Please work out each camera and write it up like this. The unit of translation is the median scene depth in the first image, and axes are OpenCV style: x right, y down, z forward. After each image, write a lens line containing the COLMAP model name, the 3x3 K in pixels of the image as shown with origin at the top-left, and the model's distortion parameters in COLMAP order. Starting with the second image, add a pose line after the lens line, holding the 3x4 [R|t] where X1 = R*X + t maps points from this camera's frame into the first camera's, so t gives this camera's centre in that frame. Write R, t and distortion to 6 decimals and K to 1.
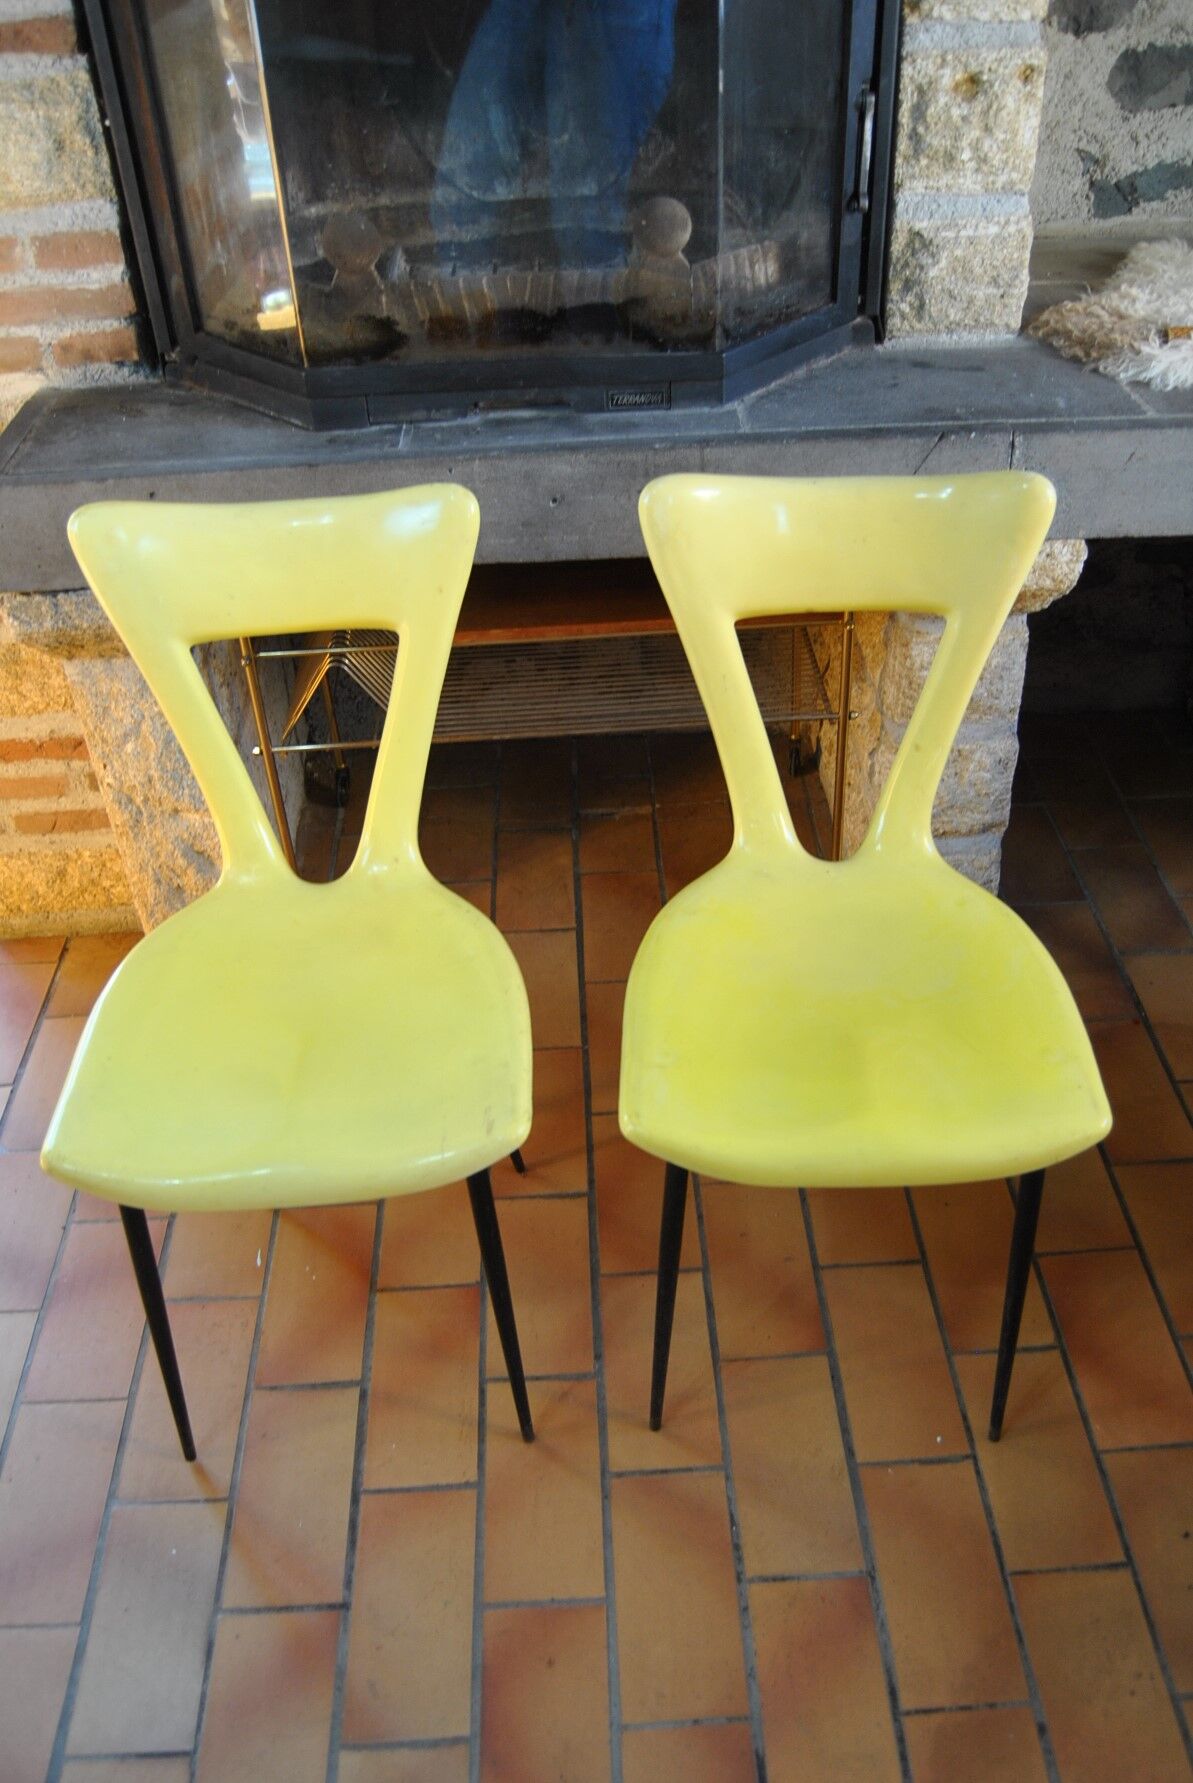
lens RADIAL K [[1507.8, 0, 630.2], [0, 1507.8, 942.4], [0, 0, 1]] dist [-0.097404, 0.038694]
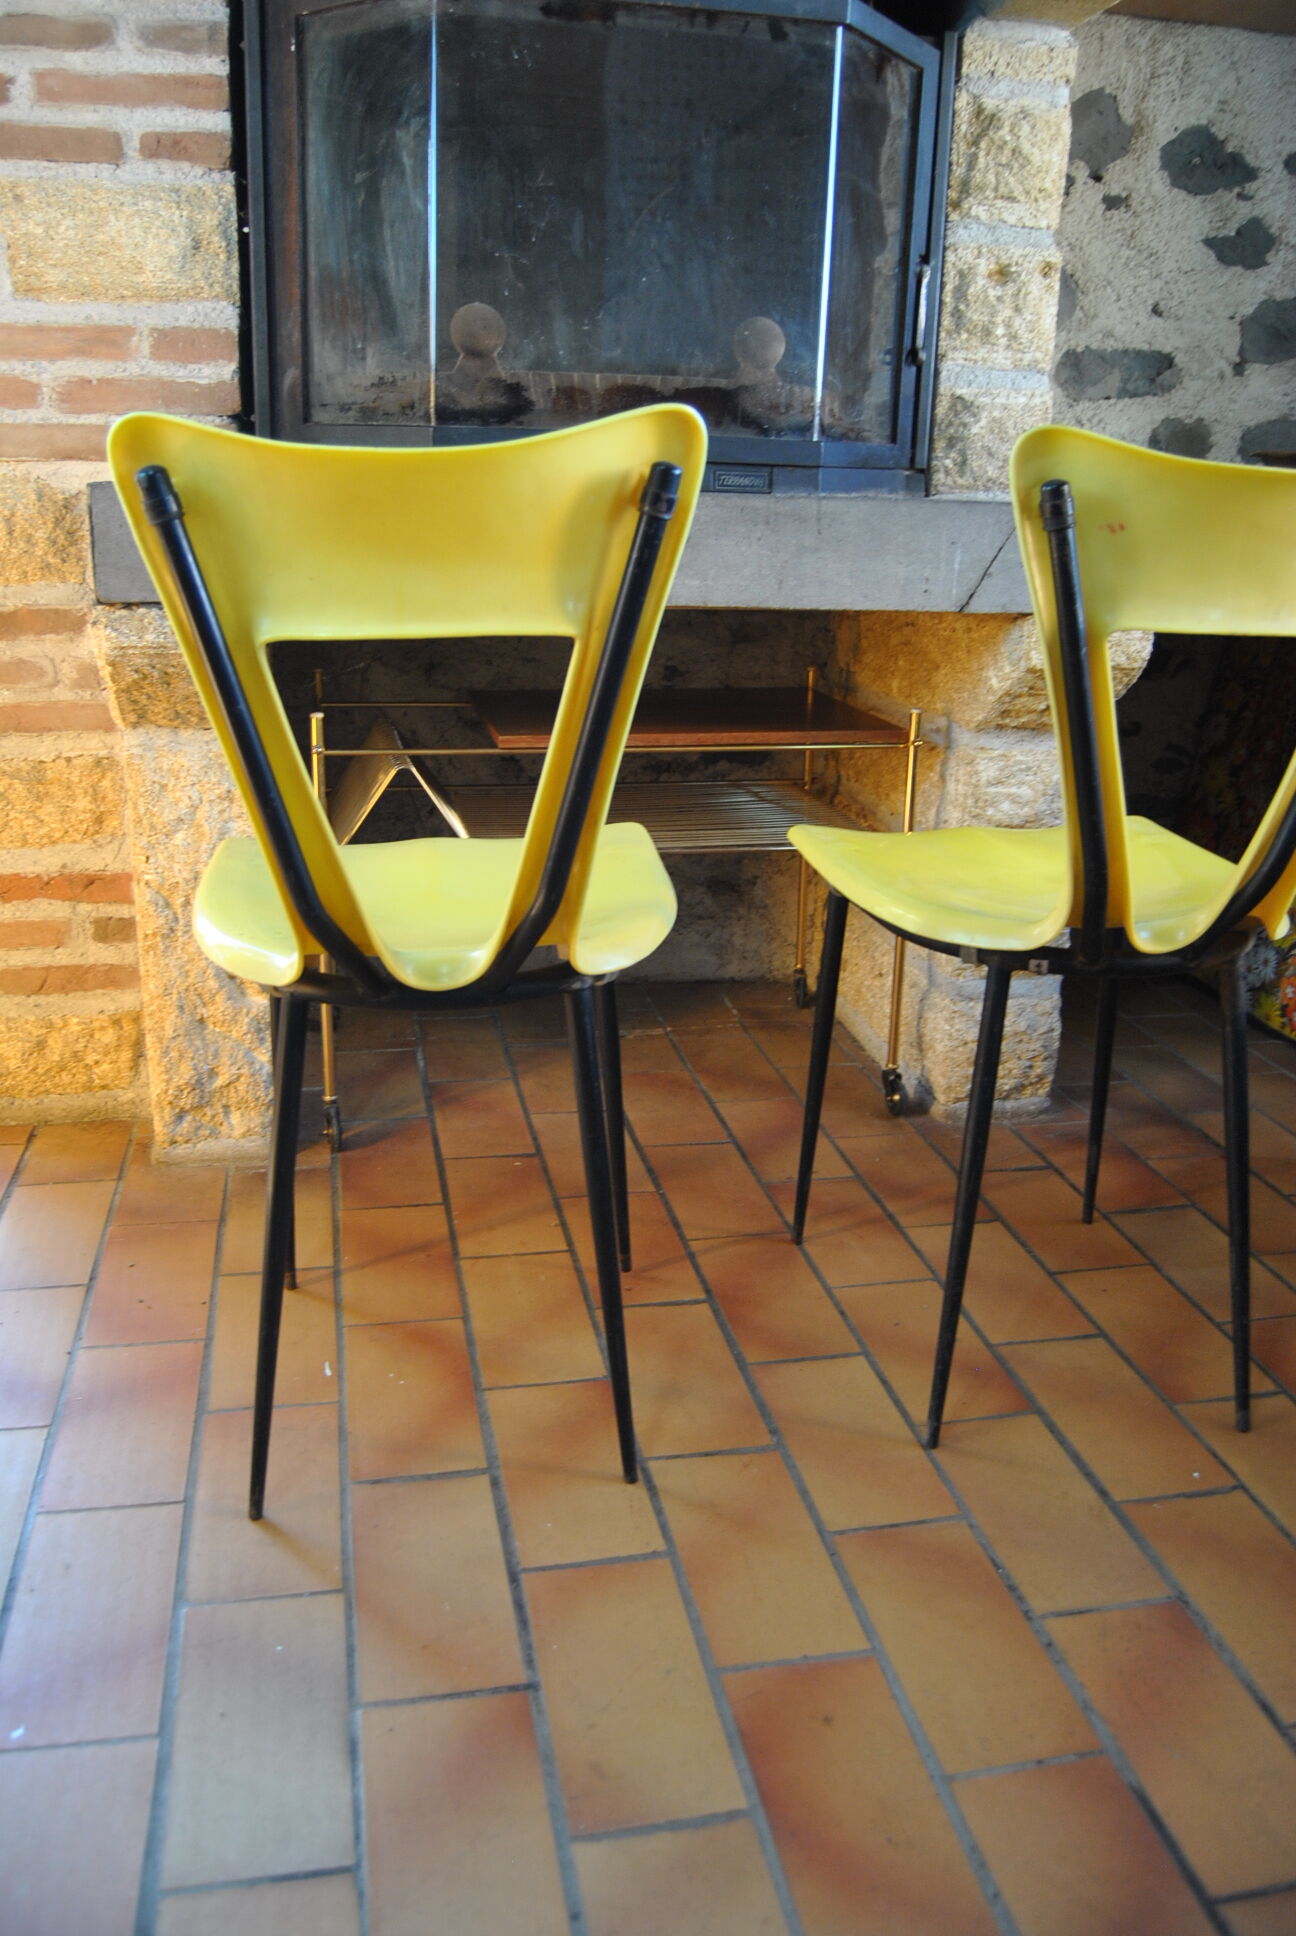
lens RADIAL K [[1518.8, 0, 633.3], [0, 1518.8, 964.1], [0, 0, 1]] dist [-0.094424, 0.034931]
pose [[0.988461, 0.010326, 0.151124, -0.229903], [0.047199, 0.927011, -0.372052, 0.349546], [-0.143935, 0.374892, 0.915827, 0.157558]]
